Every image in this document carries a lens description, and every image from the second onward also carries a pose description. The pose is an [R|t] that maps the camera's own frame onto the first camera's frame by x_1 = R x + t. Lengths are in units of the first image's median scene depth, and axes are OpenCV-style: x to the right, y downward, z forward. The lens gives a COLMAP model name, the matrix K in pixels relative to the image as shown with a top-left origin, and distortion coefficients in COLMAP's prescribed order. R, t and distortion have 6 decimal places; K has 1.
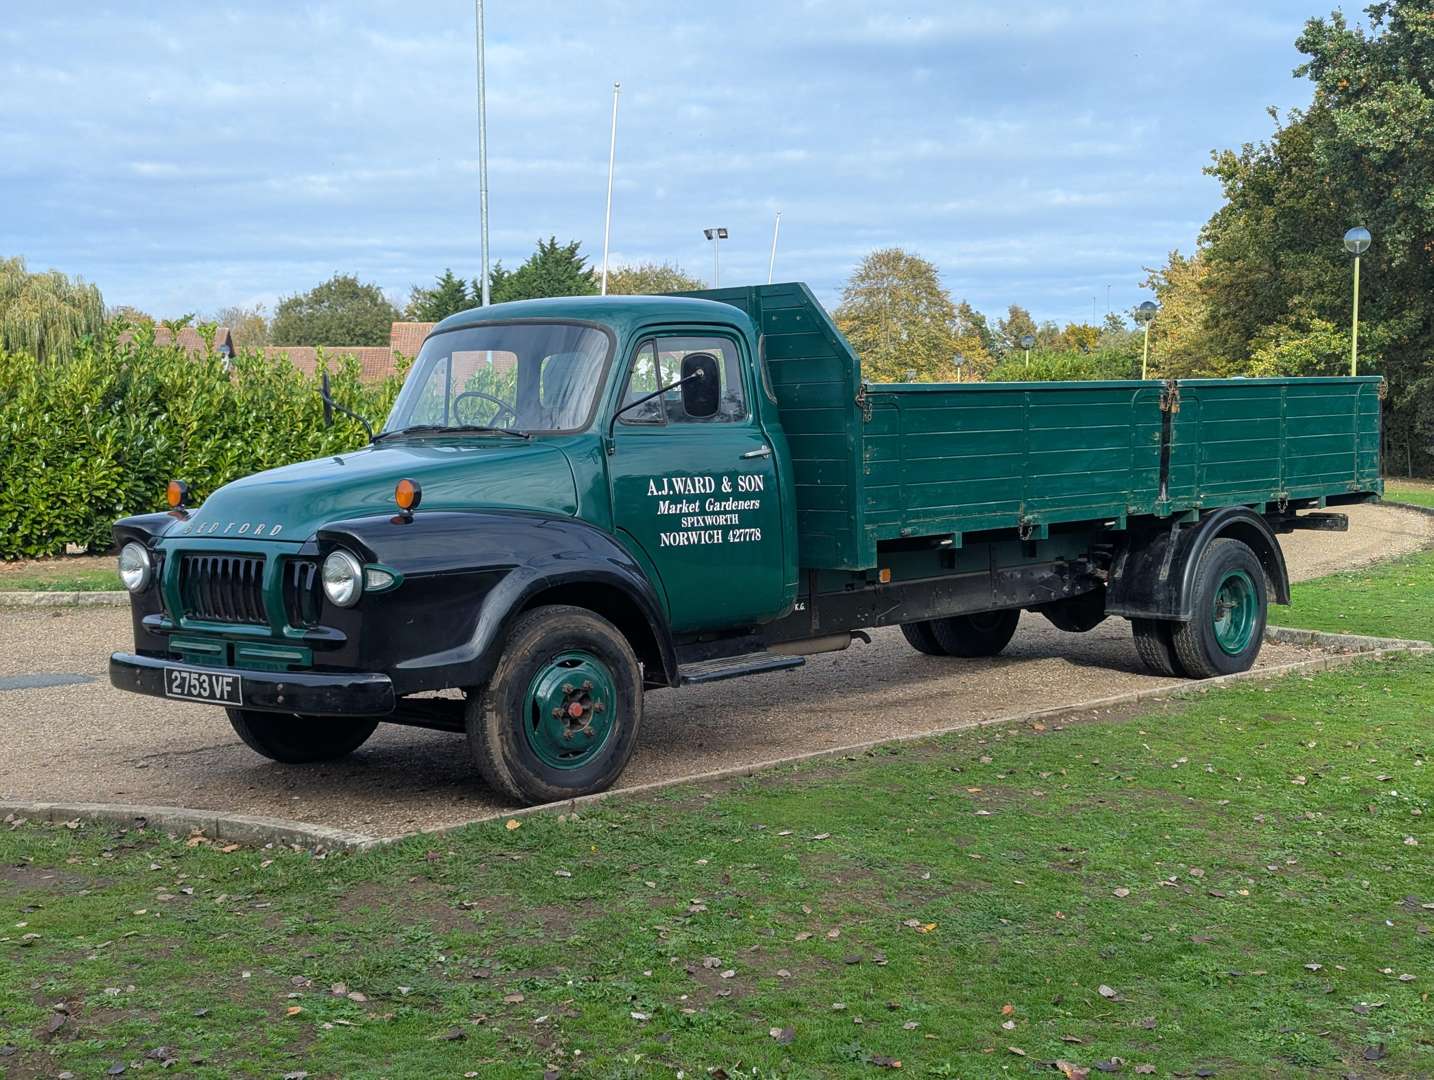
lens RADIAL K [[1981.1, 0, 708.7], [0, 1981.1, 533.4], [0, 0, 1]] dist [0.202013, -0.783129]
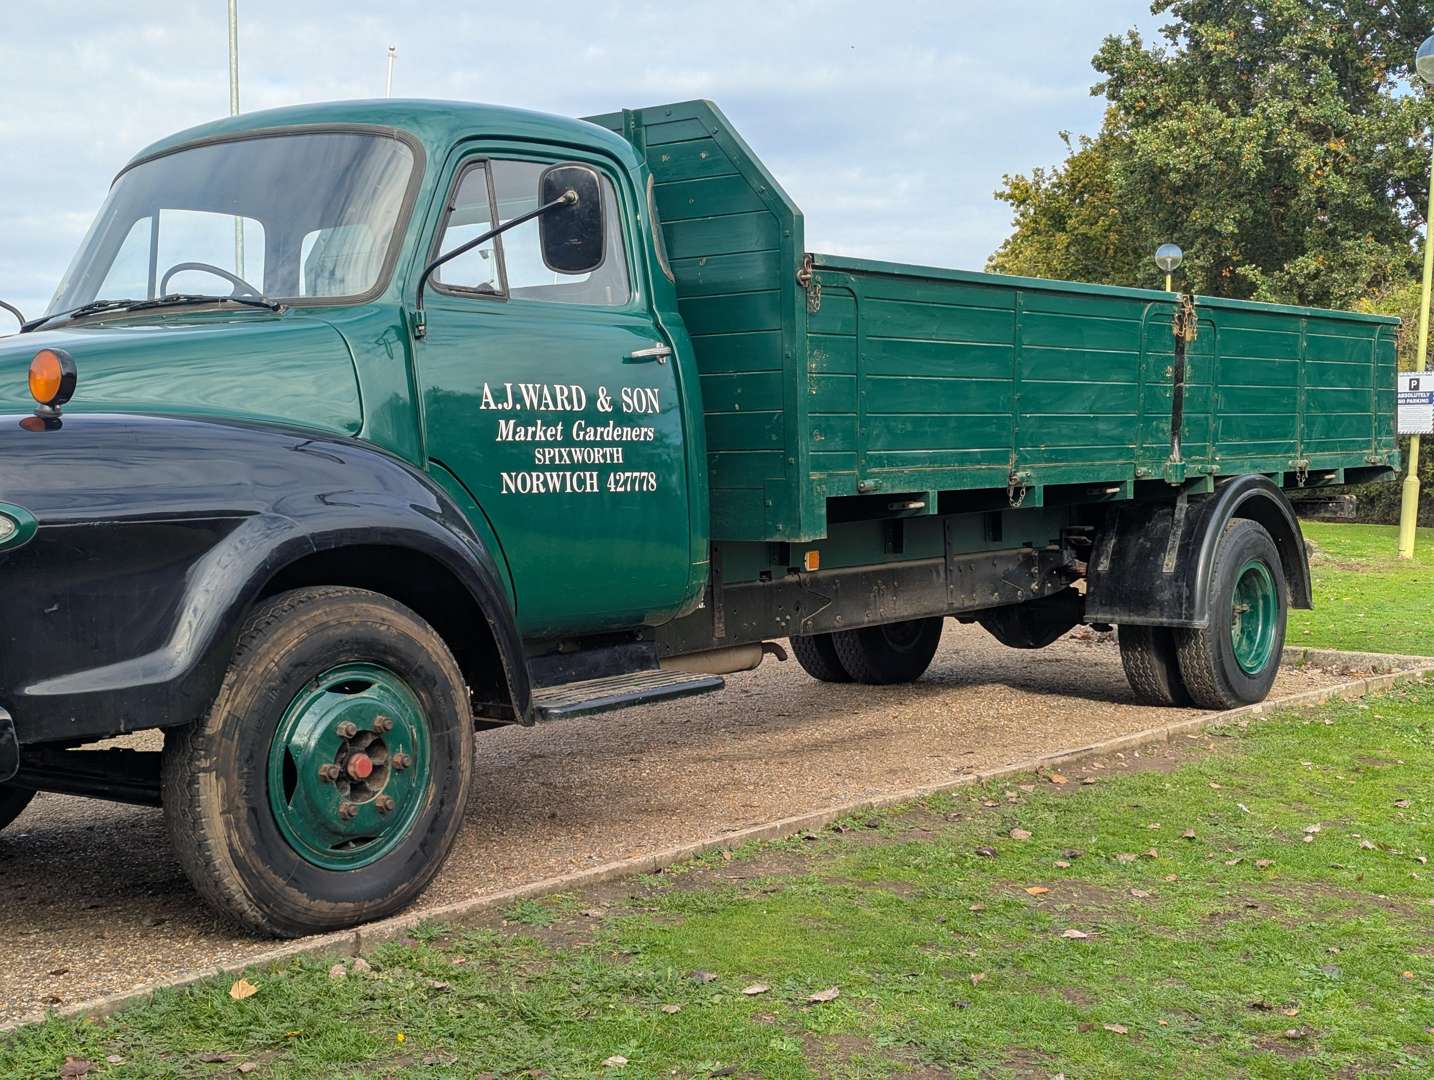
lens RADIAL K [[1981.1, 0, 708.7], [0, 1981.1, 533.4], [0, 0, 1]] dist [0.202013, -0.783129]
pose [[0.993229, -0.001050, 0.116170, -0.029688], [0.003691, 0.999740, -0.022522, 0.030381], [-0.116116, 0.022798, 0.992974, 0.360781]]
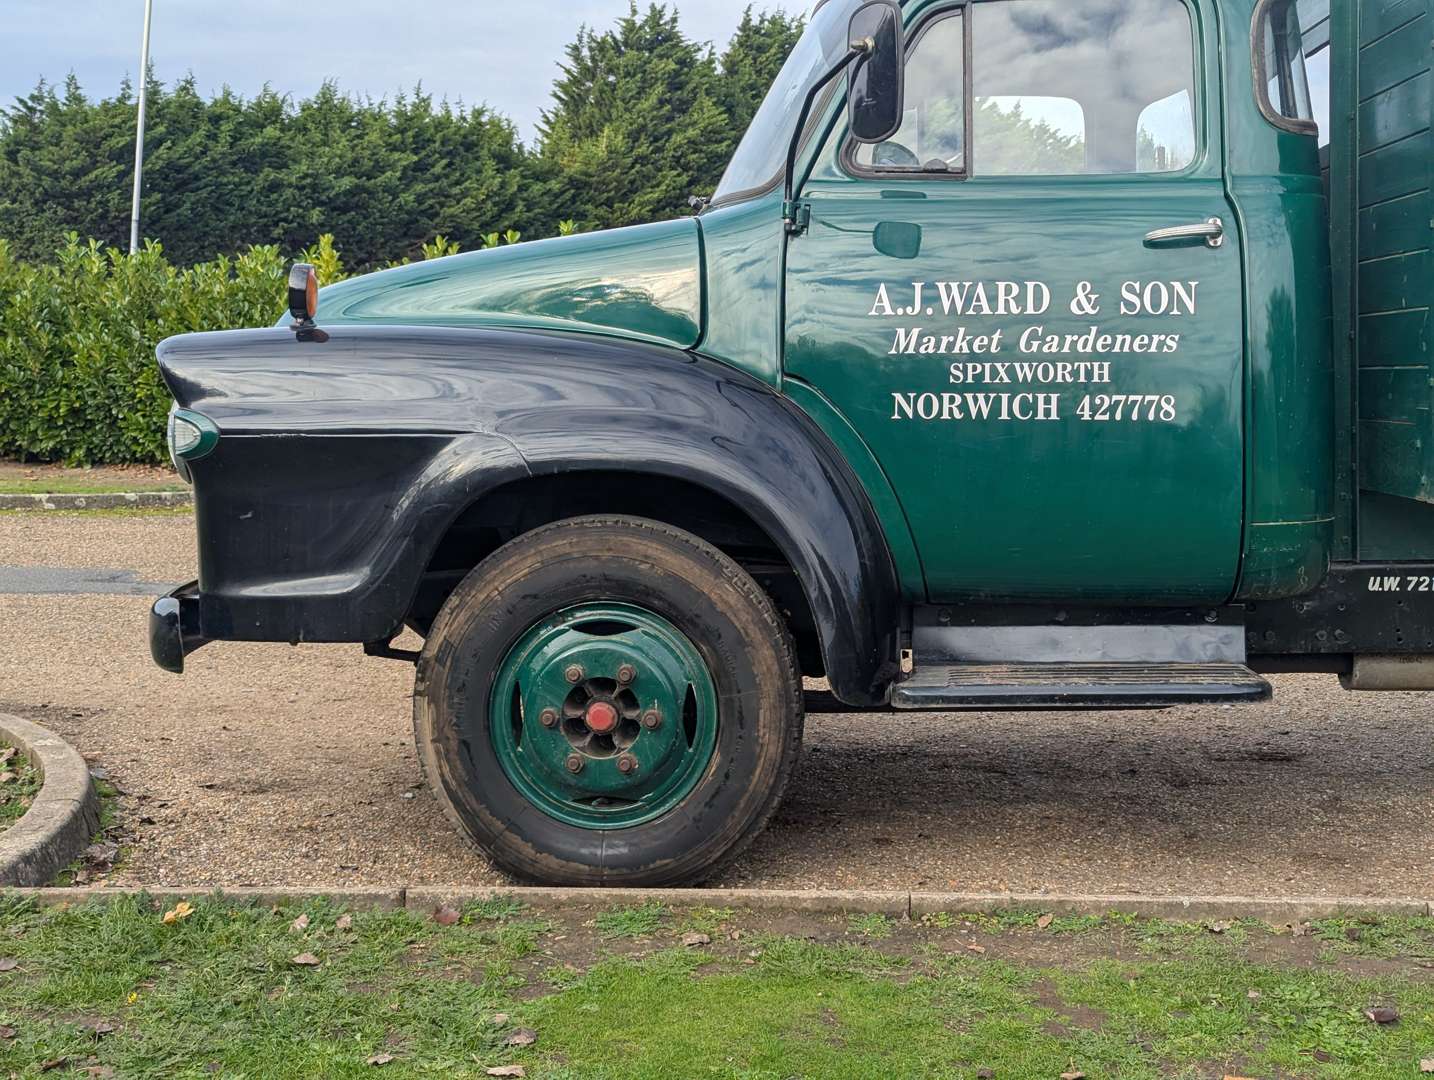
lens RADIAL K [[2018.8, 0, 715.8], [0, 2018.8, 495.5], [0, 0, 1]] dist [0.165973, -0.537242]
pose [[0.685795, 0.061406, -0.725199, 0.291928], [-0.053704, 0.997987, 0.033718, 0.010244], [0.725810, 0.015823, 0.687713, 0.576853]]
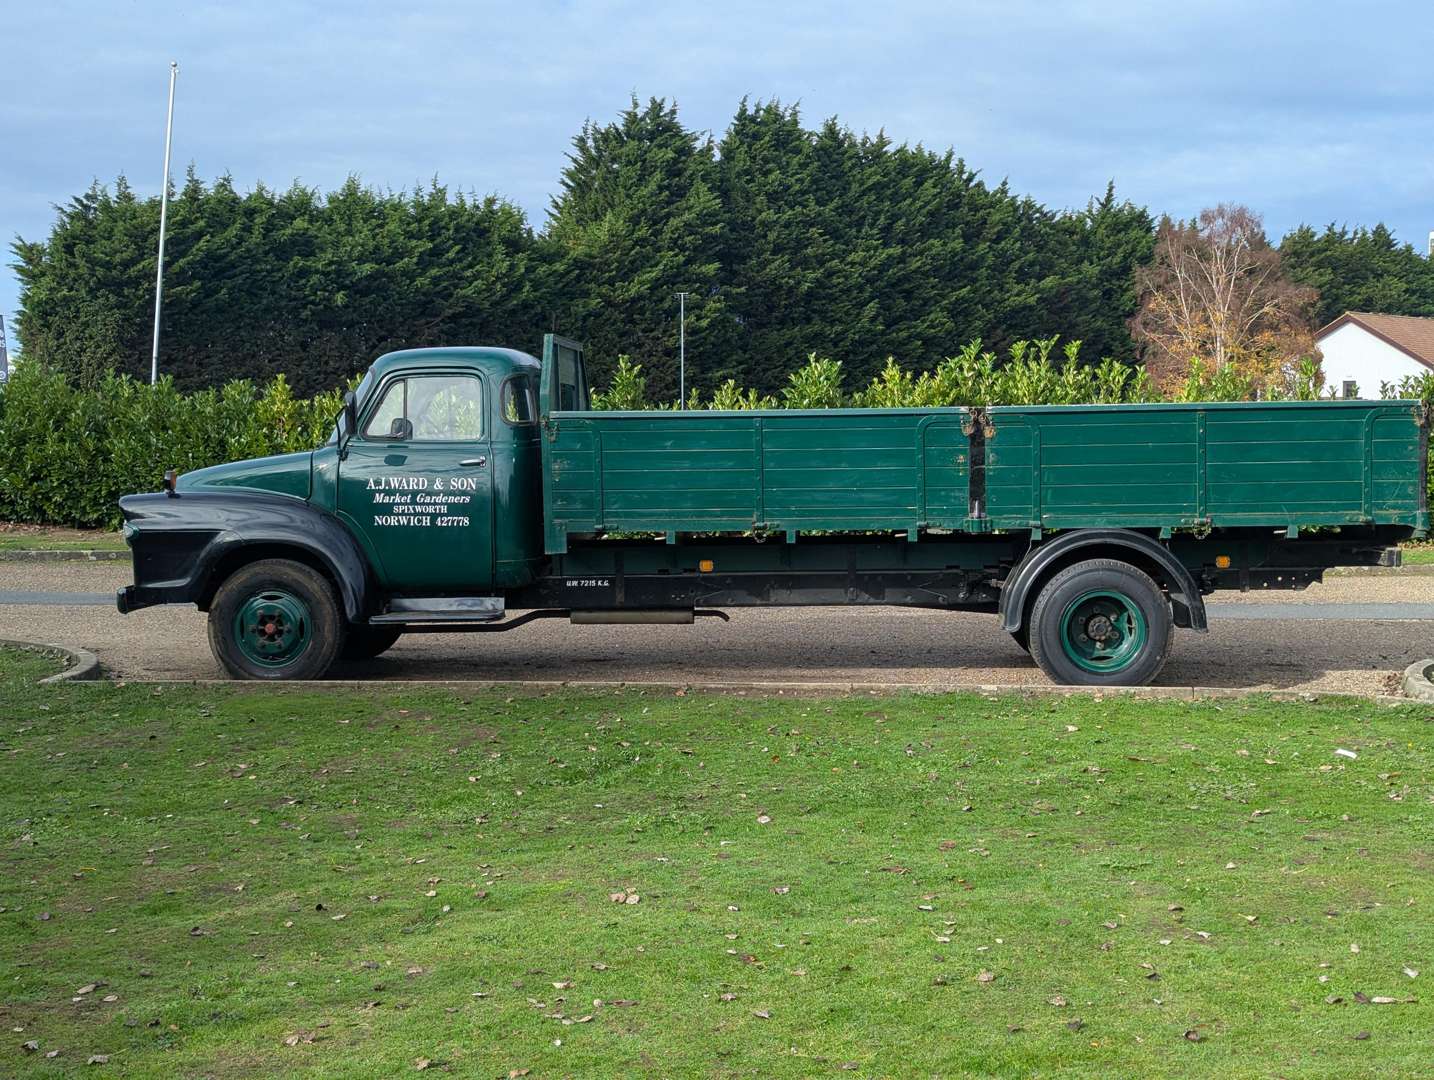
lens RADIAL K [[2048.6, 0, 719.6], [0, 2048.6, 540.7], [0, 0, 1]] dist [0.211577, -0.813276]
pose [[0.665165, 0.057206, -0.744502, 1.159312], [-0.050812, 0.998218, 0.031303, -0.038337], [0.744965, 0.017008, 0.666886, 0.182901]]
